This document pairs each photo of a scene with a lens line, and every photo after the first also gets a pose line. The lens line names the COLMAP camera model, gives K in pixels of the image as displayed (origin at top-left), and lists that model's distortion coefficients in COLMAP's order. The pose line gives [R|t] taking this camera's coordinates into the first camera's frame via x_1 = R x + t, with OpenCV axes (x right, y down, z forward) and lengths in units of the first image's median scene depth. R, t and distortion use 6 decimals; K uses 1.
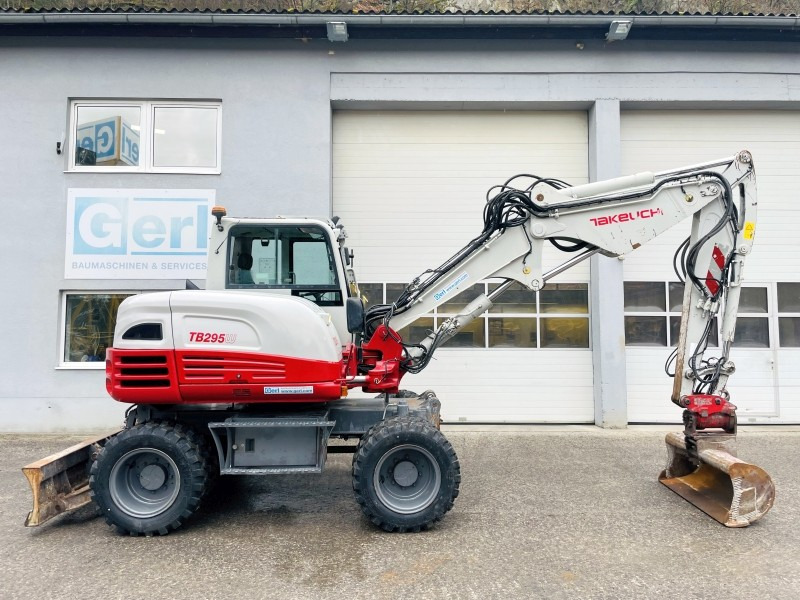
lens RADIAL K [[608.8, 0, 403.3], [0, 608.8, 297.4], [0, 0, 1]] dist [0.090779, -0.126816]
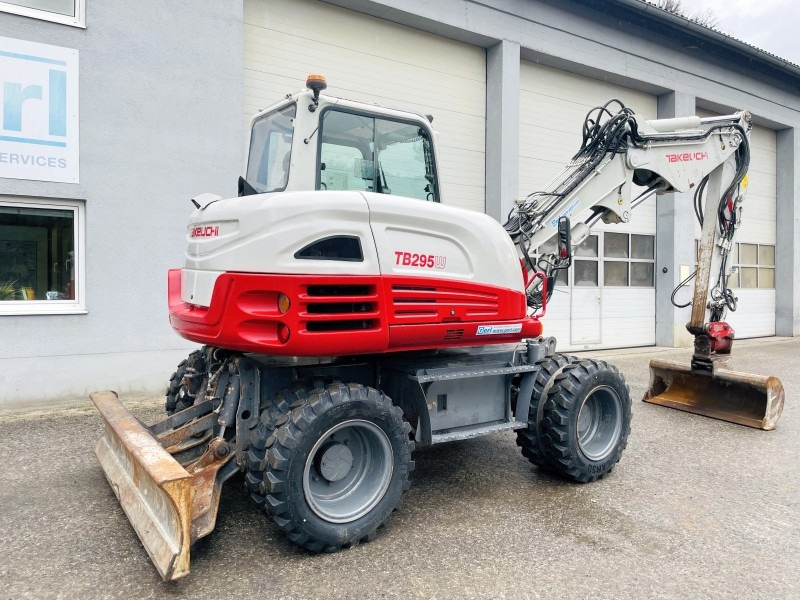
lens RADIAL K [[608.8, 0, 403.3], [0, 608.8, 297.4], [0, 0, 1]] dist [0.090779, -0.126816]
pose [[0.839063, -0.007193, 0.543987, -0.702059], [-0.039553, 0.996460, 0.074183, 0.055979], [-0.542595, -0.083761, 0.835808, 0.405146]]
